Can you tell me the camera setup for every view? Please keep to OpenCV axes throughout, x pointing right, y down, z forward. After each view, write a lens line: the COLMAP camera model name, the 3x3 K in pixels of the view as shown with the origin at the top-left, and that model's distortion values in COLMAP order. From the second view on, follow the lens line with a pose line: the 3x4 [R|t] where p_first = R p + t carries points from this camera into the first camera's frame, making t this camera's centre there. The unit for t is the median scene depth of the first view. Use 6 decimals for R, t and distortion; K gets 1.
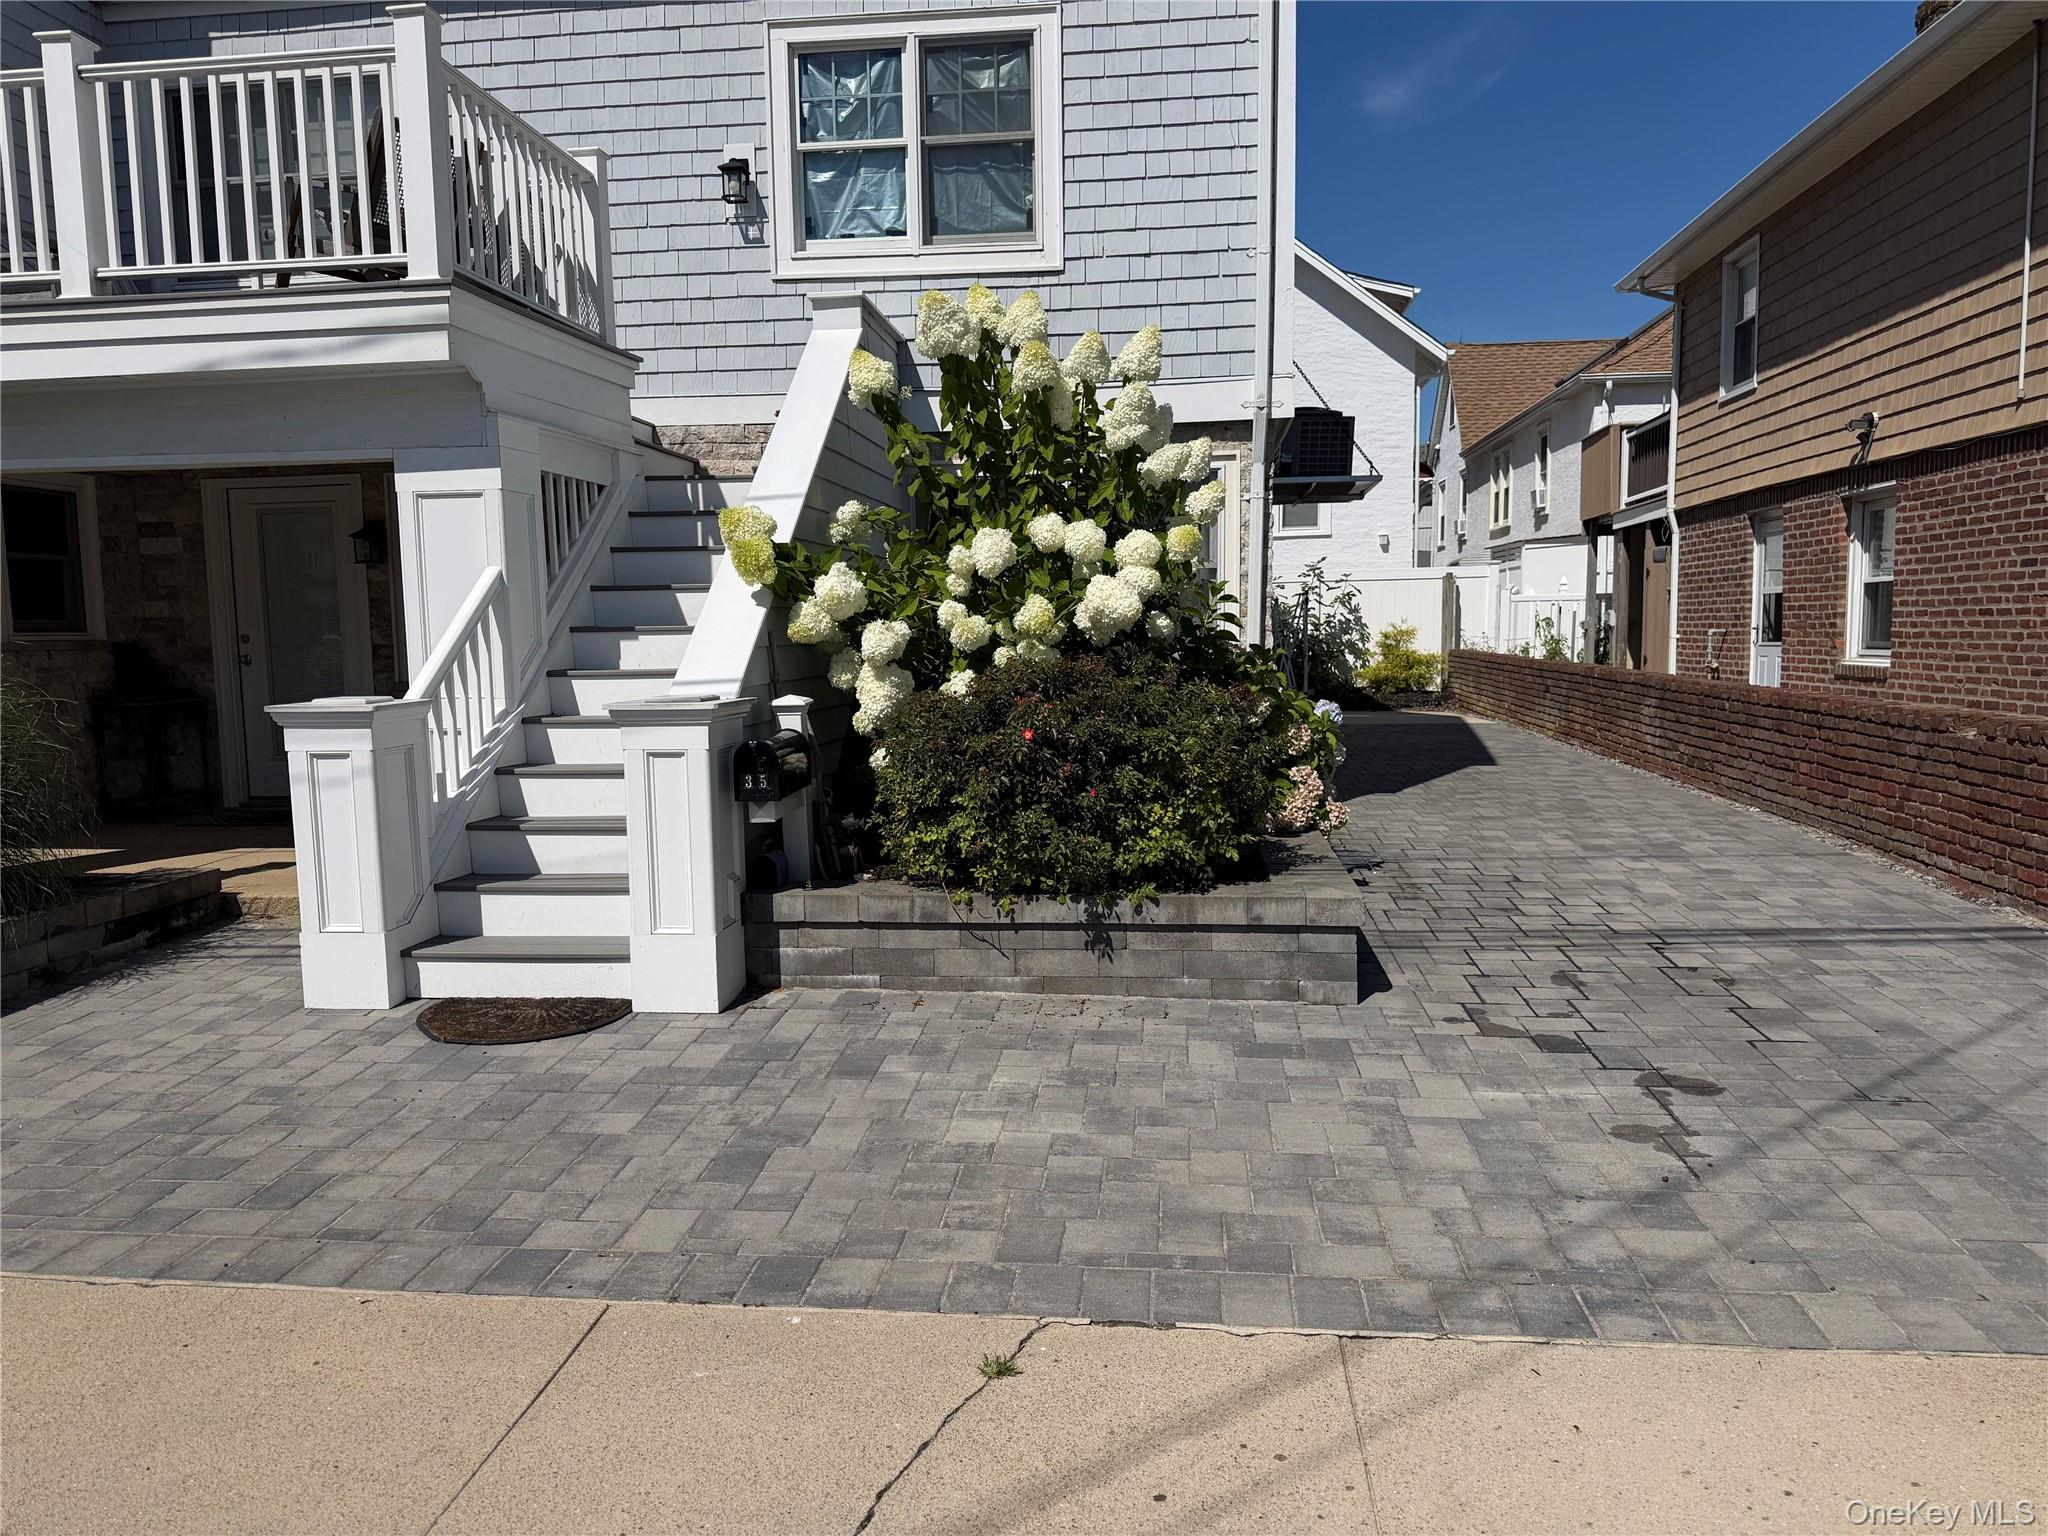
lens RADIAL K [[1445.4, 0, 1024.0], [0, 1445.4, 768.0], [0, 0, 1]] dist [0.142947, -0.207235]
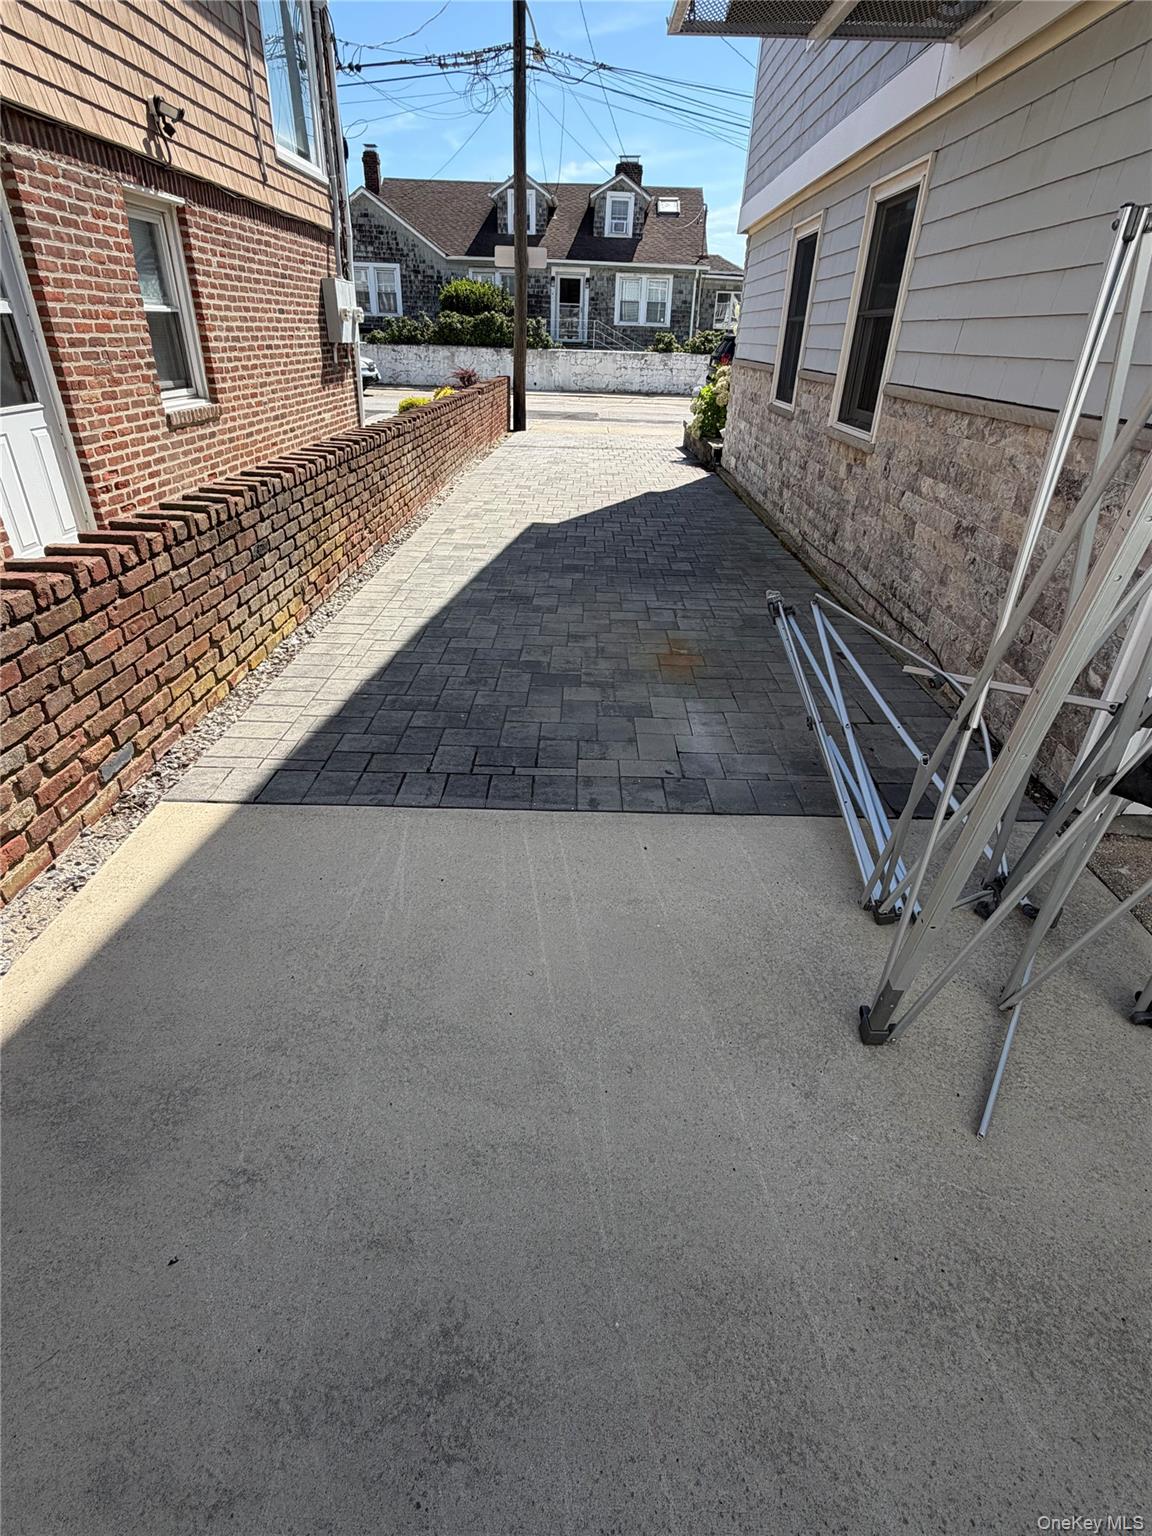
lens RADIAL K [[761.2, 0, 576.0], [0, 761.2, 768.0], [0, 0, 1]] dist [0.001231, -0.000523]
pose [[-0.995568, 0.036862, -0.086513, 0.359701], [-0.019791, 0.817235, 0.575964, -0.172055], [0.091933, 0.575124, -0.812884, 1.579397]]
